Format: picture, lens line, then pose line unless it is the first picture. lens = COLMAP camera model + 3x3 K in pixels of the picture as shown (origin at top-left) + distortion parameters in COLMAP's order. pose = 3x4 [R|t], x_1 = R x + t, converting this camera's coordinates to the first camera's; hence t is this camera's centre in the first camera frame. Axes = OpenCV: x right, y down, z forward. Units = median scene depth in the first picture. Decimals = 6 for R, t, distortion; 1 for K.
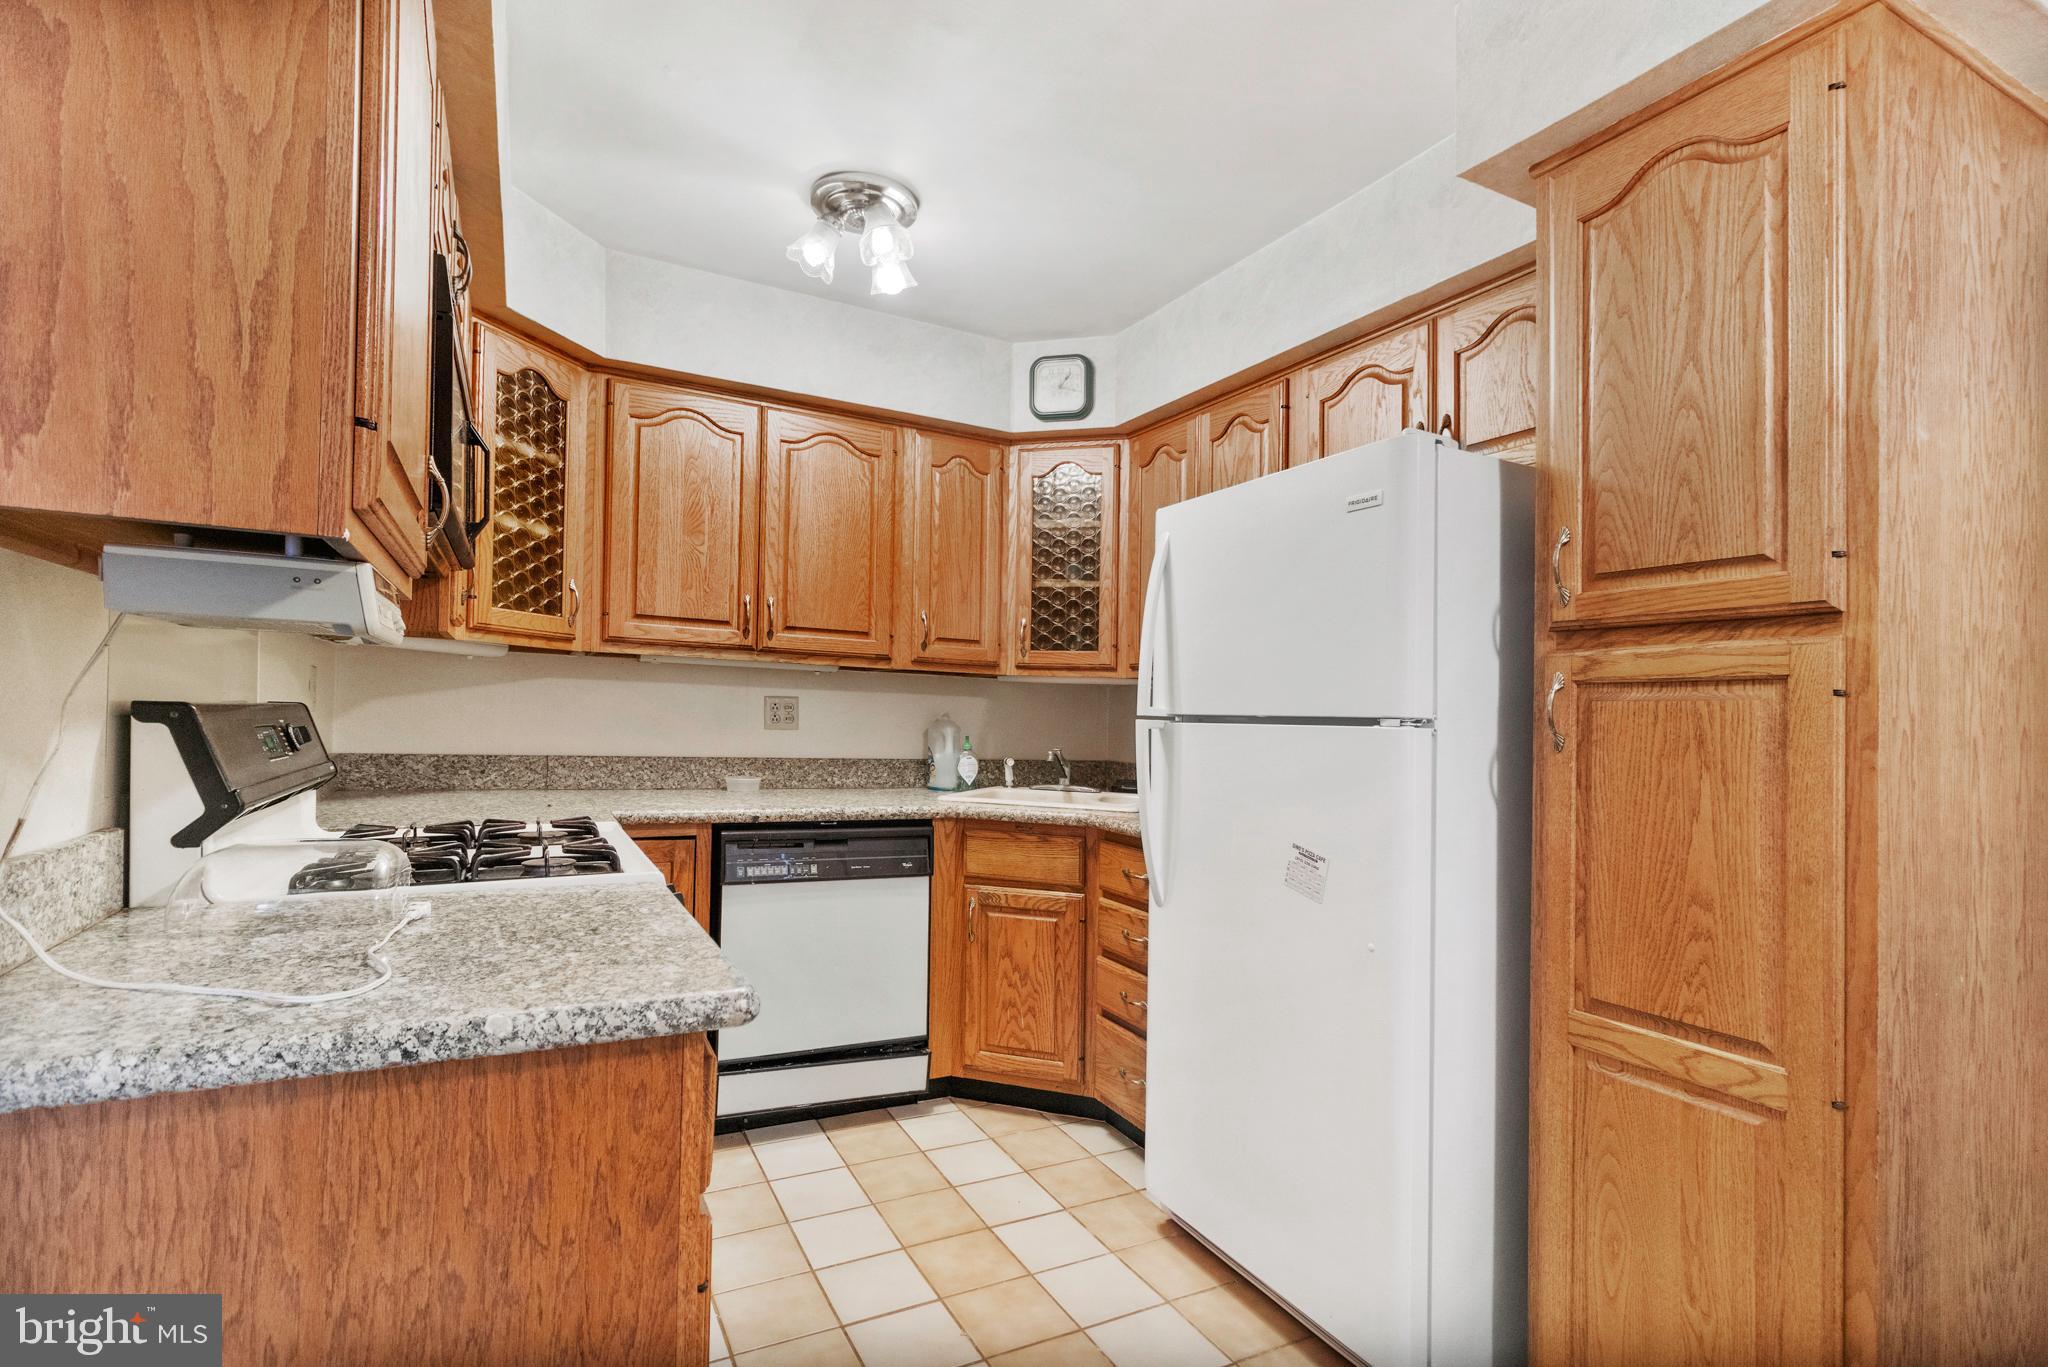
lens RADIAL K [[975.2, 0, 1022.3], [0, 975.2, 701.6], [0, 0, 1]] dist [0.005624, 0.000828]
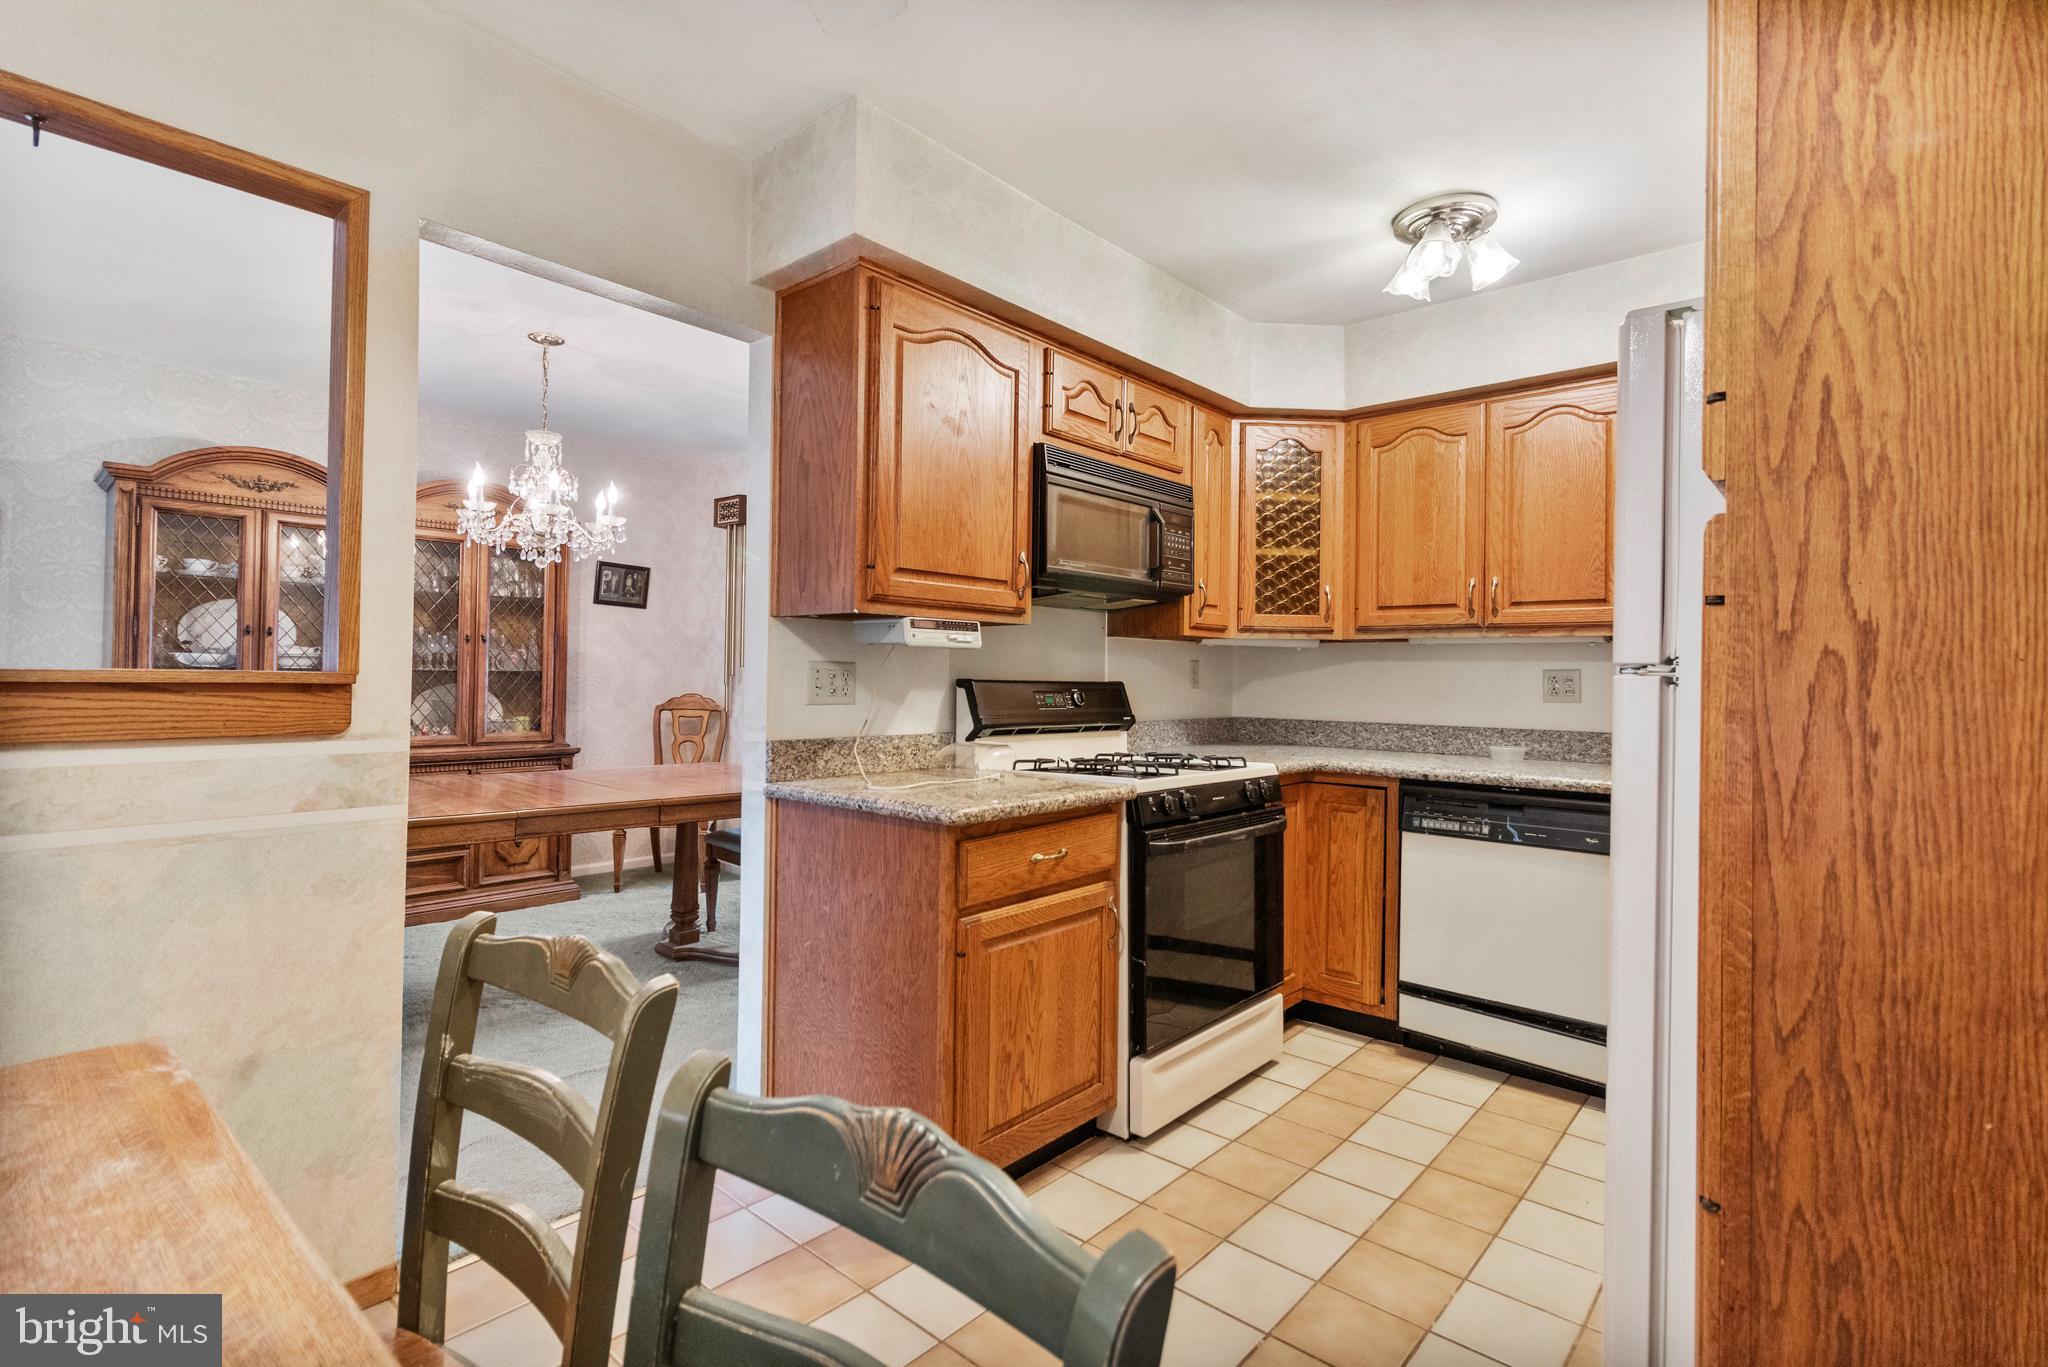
lens RADIAL K [[975.2, 0, 1016.4], [0, 975.2, 664.7], [0, 0, 1]] dist [0.005624, 0.000828]
pose [[0.354714, -0.040642, -0.934091, 0.612988], [0.012525, 0.999172, -0.038717, 0.026584], [0.934891, 0.002034, 0.354929, 0.142411]]
